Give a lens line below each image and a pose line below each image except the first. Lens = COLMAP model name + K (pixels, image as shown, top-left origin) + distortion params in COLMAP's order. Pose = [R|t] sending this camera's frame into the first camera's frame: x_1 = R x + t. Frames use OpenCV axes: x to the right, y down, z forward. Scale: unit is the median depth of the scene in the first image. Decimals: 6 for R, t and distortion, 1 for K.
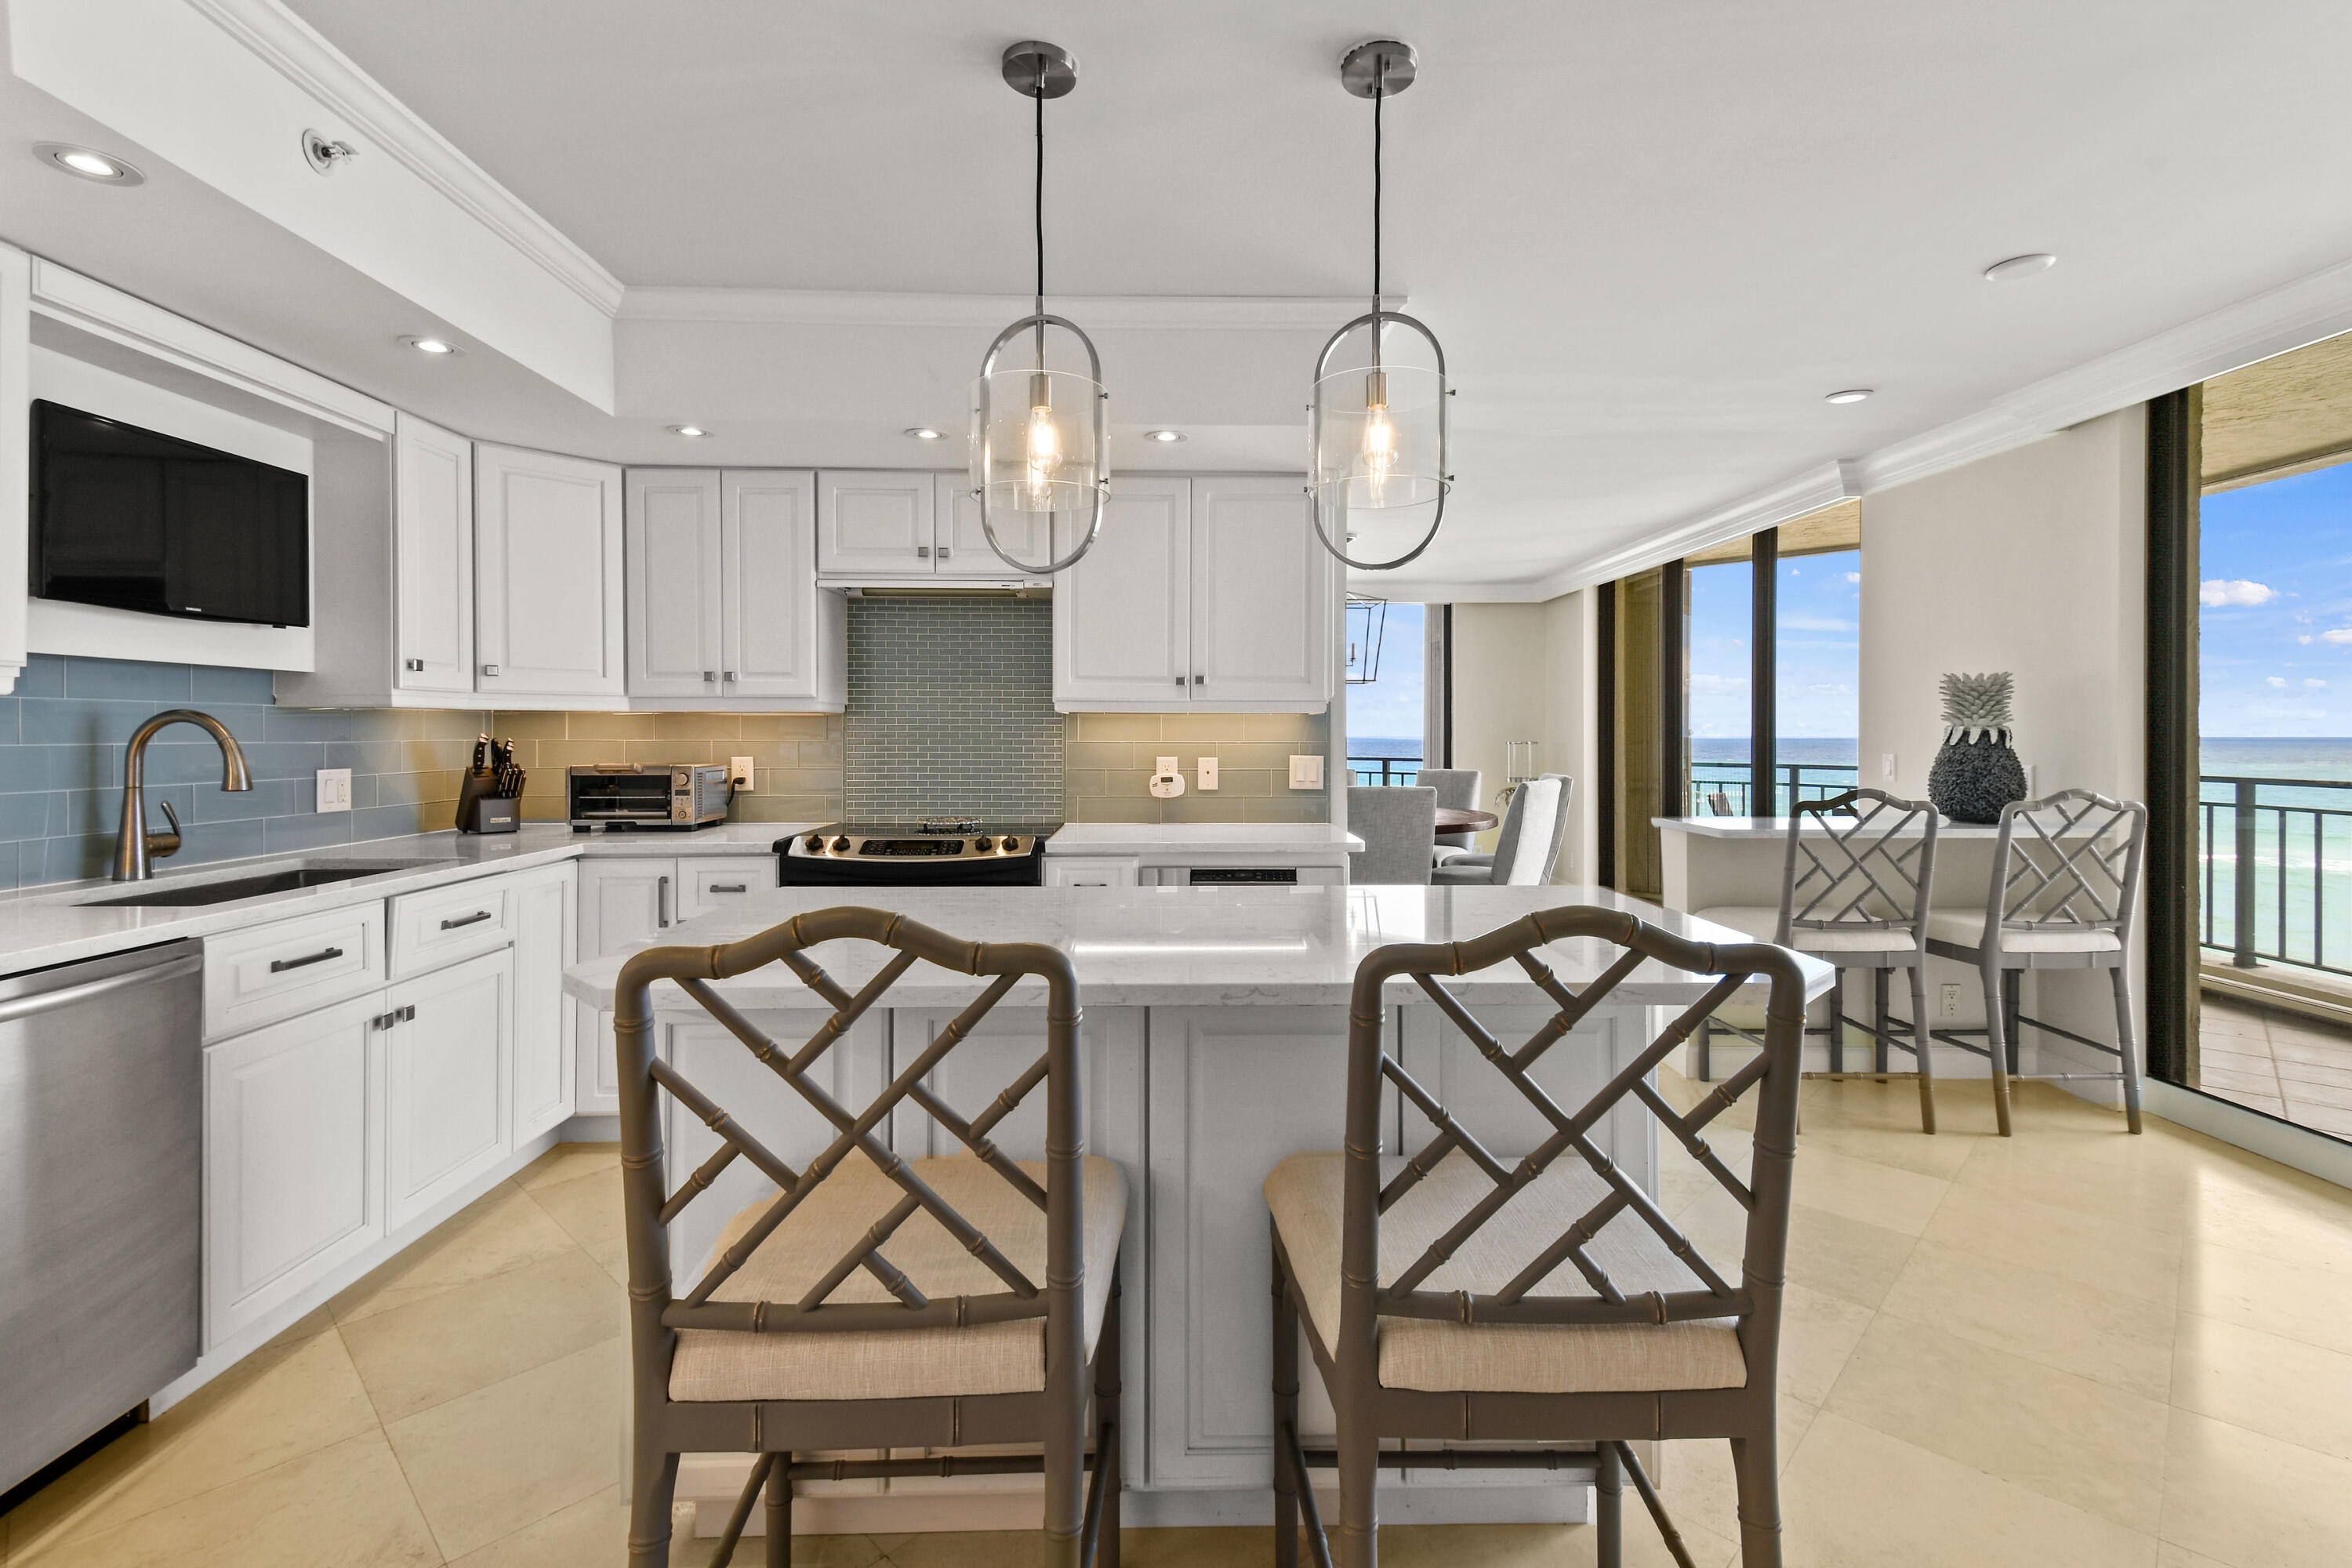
lens RADIAL K [[1021.4, 0, 1180.7], [0, 1021.4, 741.8], [0, 0, 1]] dist [0.022366, -0.000521]
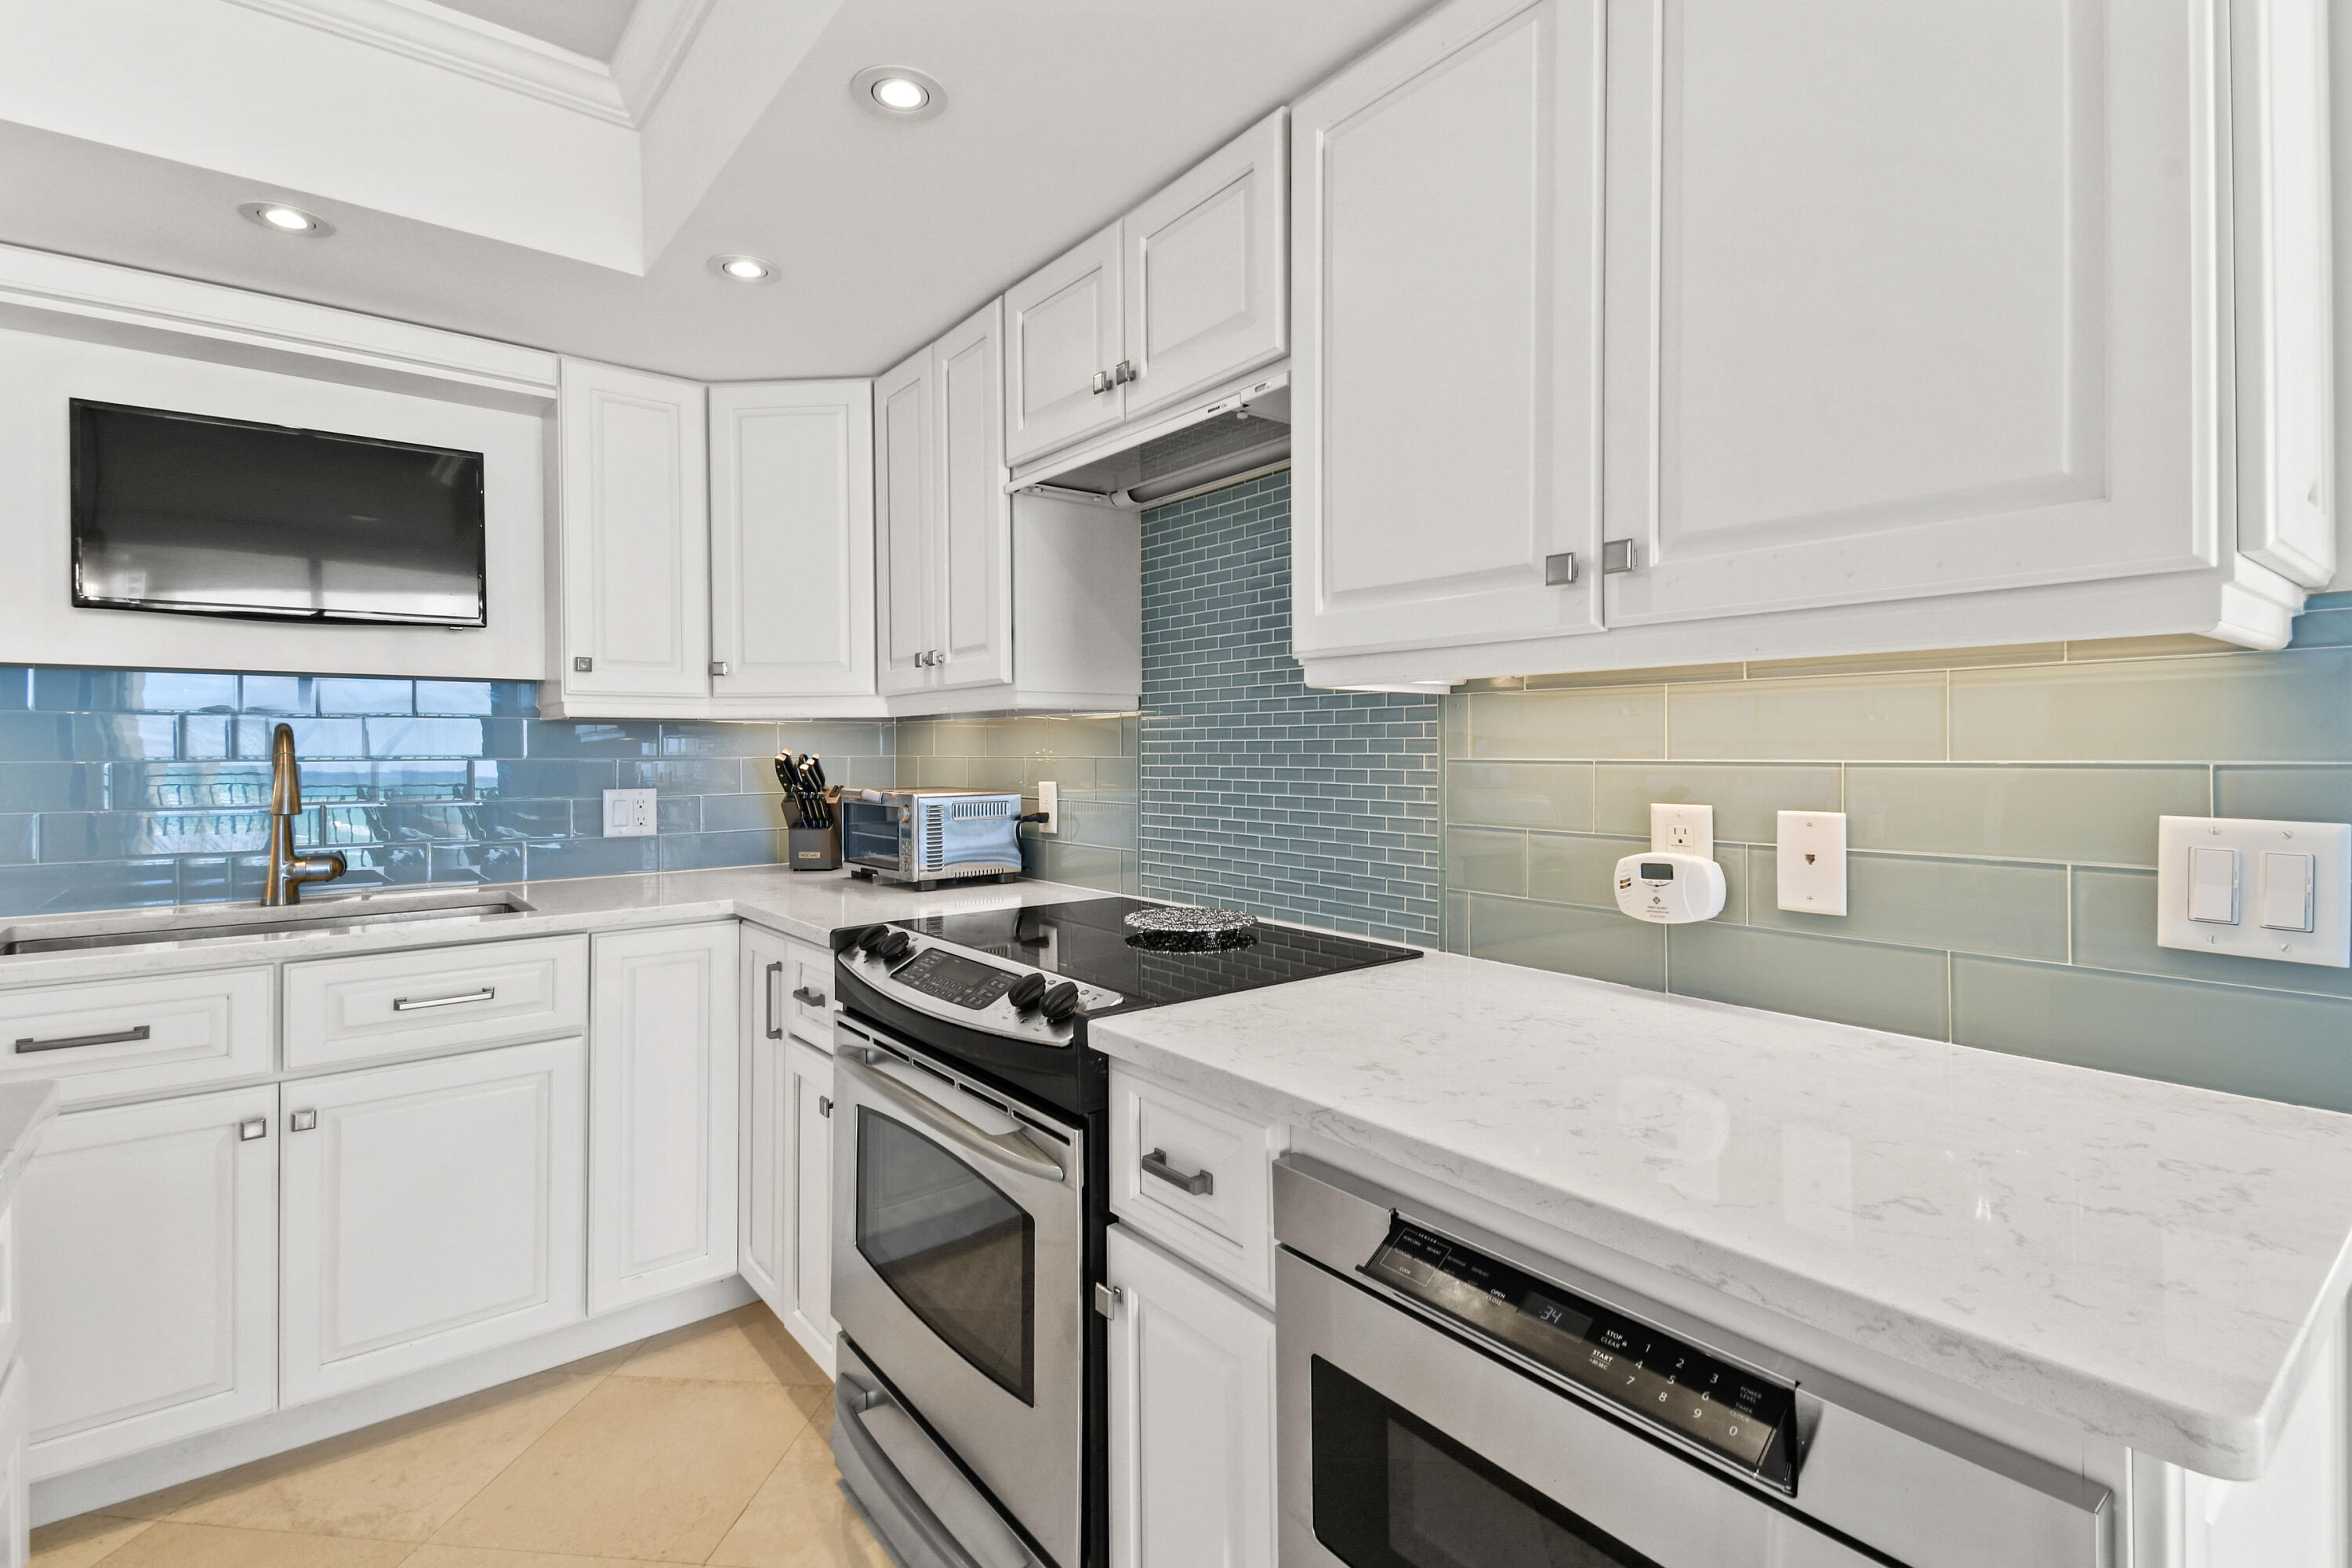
lens RADIAL K [[1089.6, 0, 1173.5], [0, 1089.6, 742.8], [0, 0, 1]] dist [0.056251, -0.025183]
pose [[0.605244, -0.009473, -0.795984, 0.199810], [-0.000554, 0.999924, -0.012321, -0.001666], [0.796040, 0.007898, 0.605193, 0.701033]]
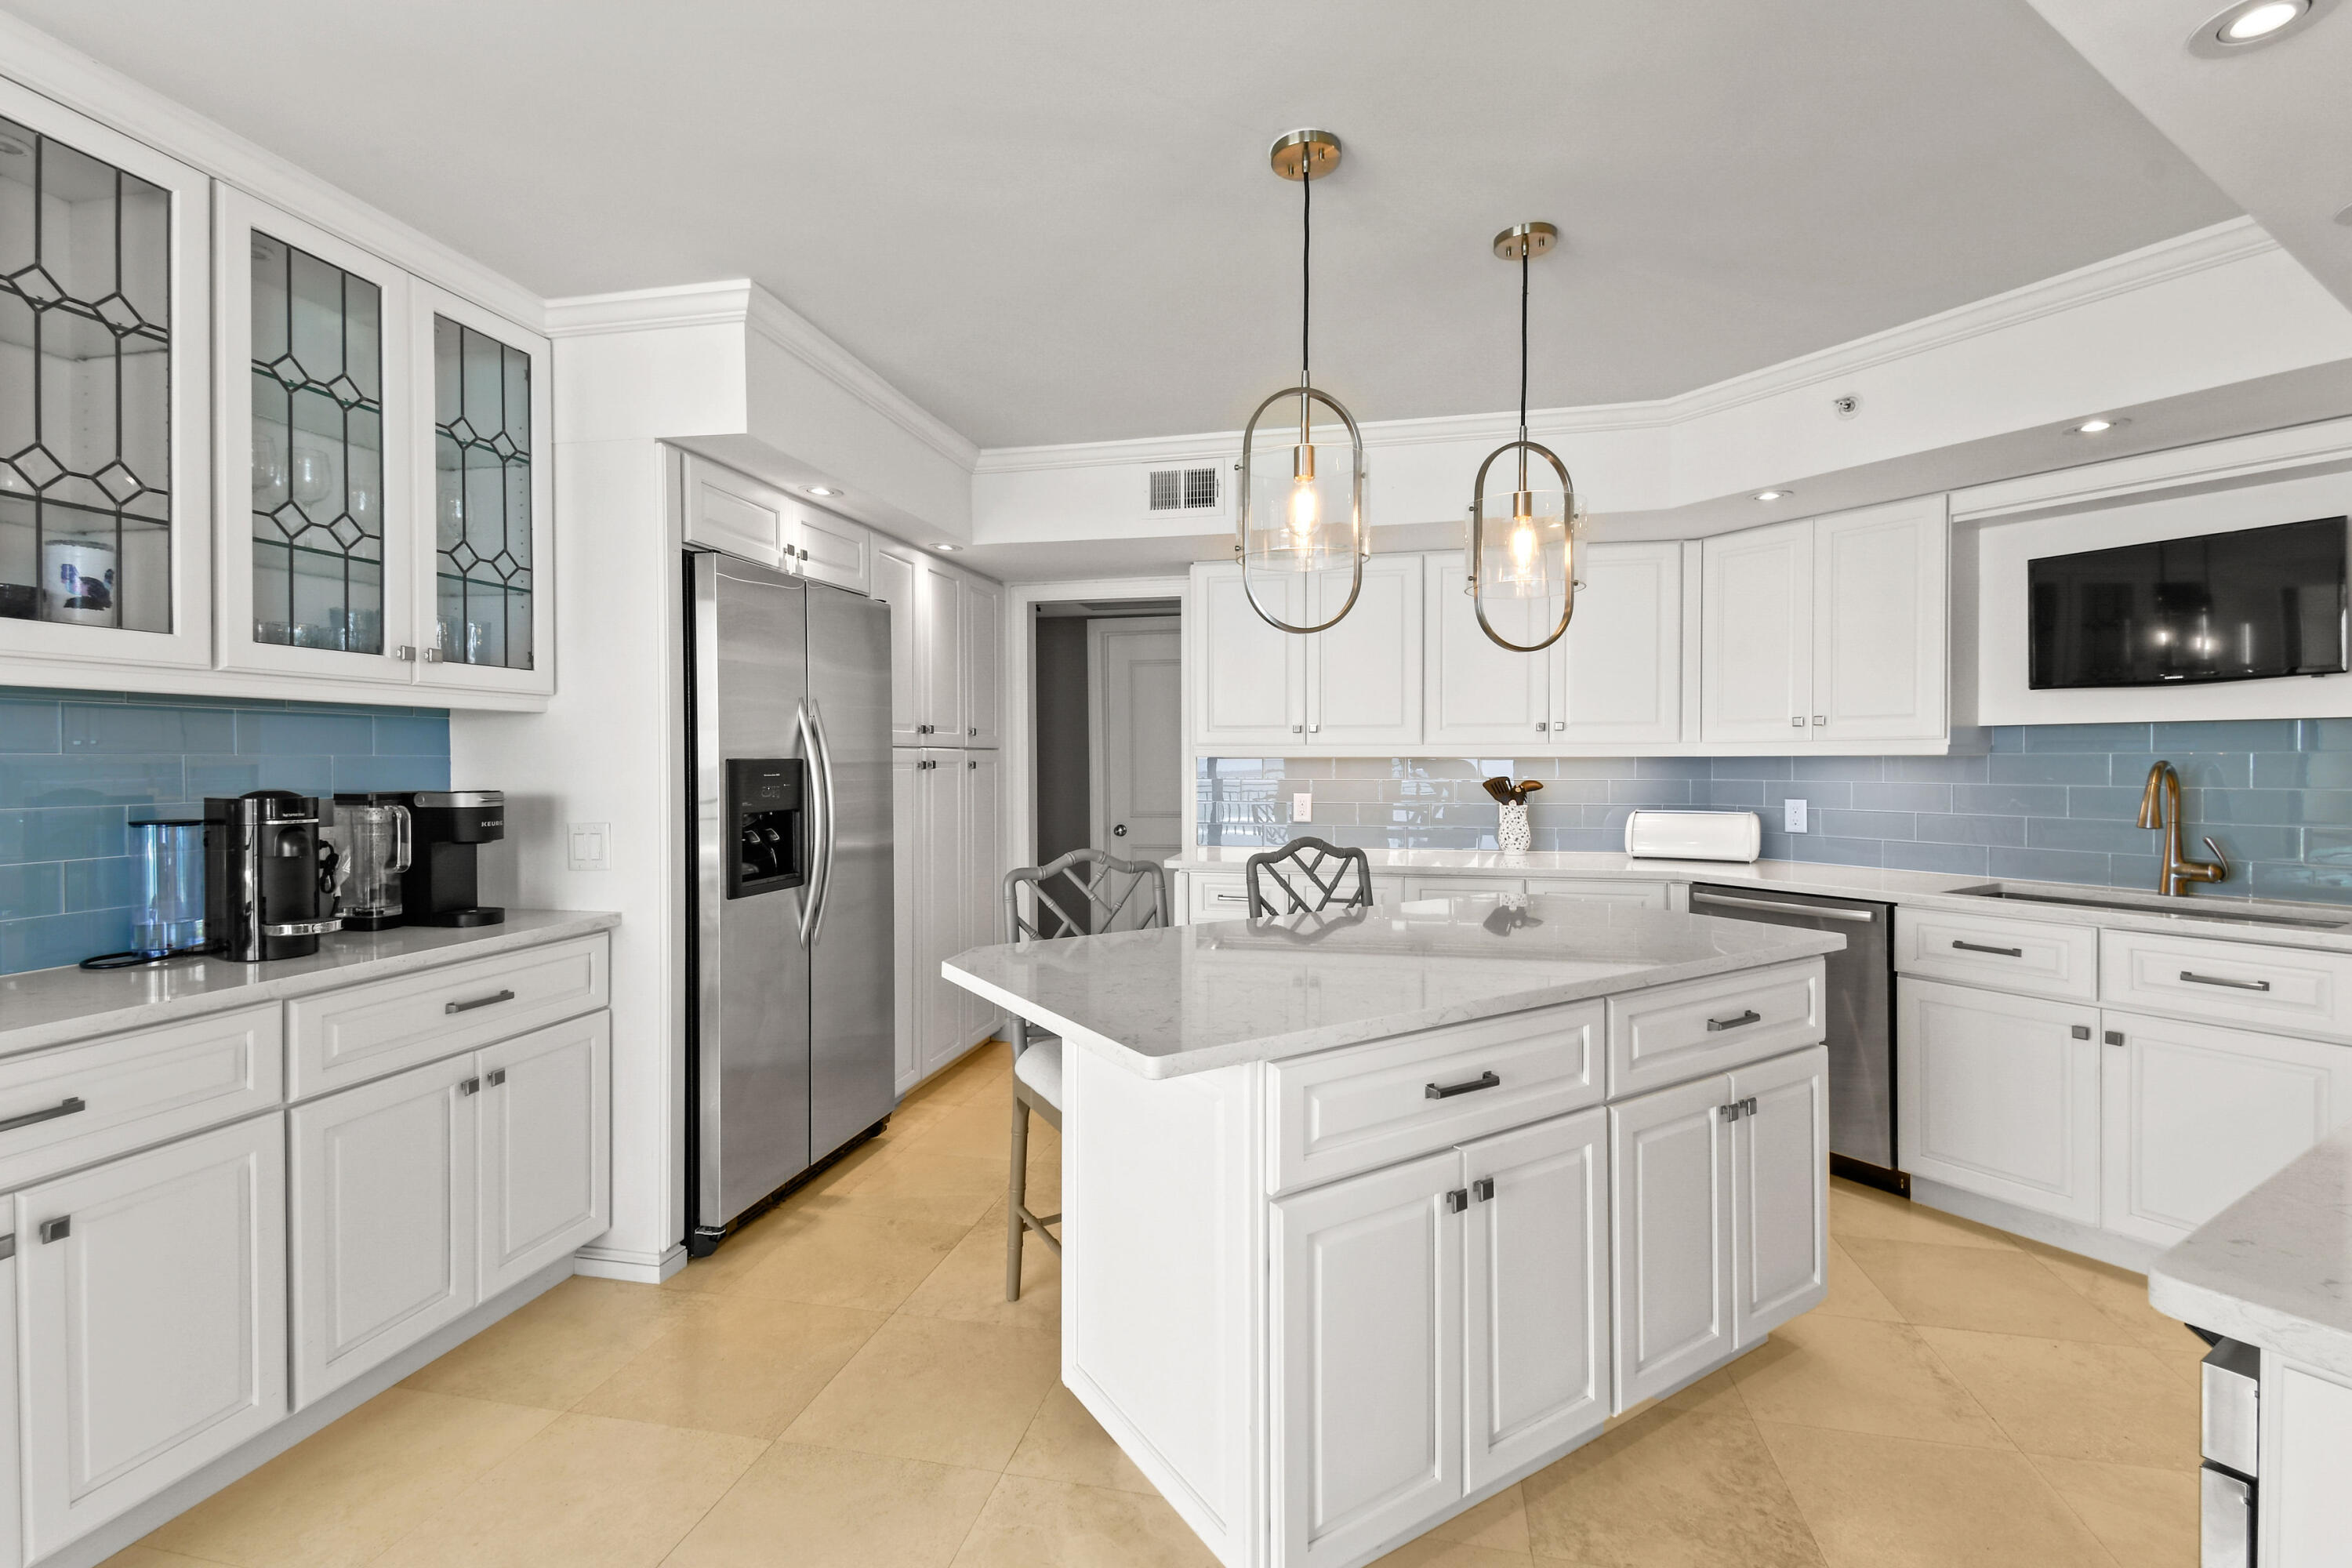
lens RADIAL K [[1049.0, 0, 1189.0], [0, 1049.0, 762.1], [0, 0, 1]] dist [0.050429, -0.021767]
pose [[-0.847574, 0.001283, -0.530676, 0.477289], [-0.003857, 0.999956, 0.008578, -0.024940], [0.530664, 0.009317, -0.847531, 1.002989]]
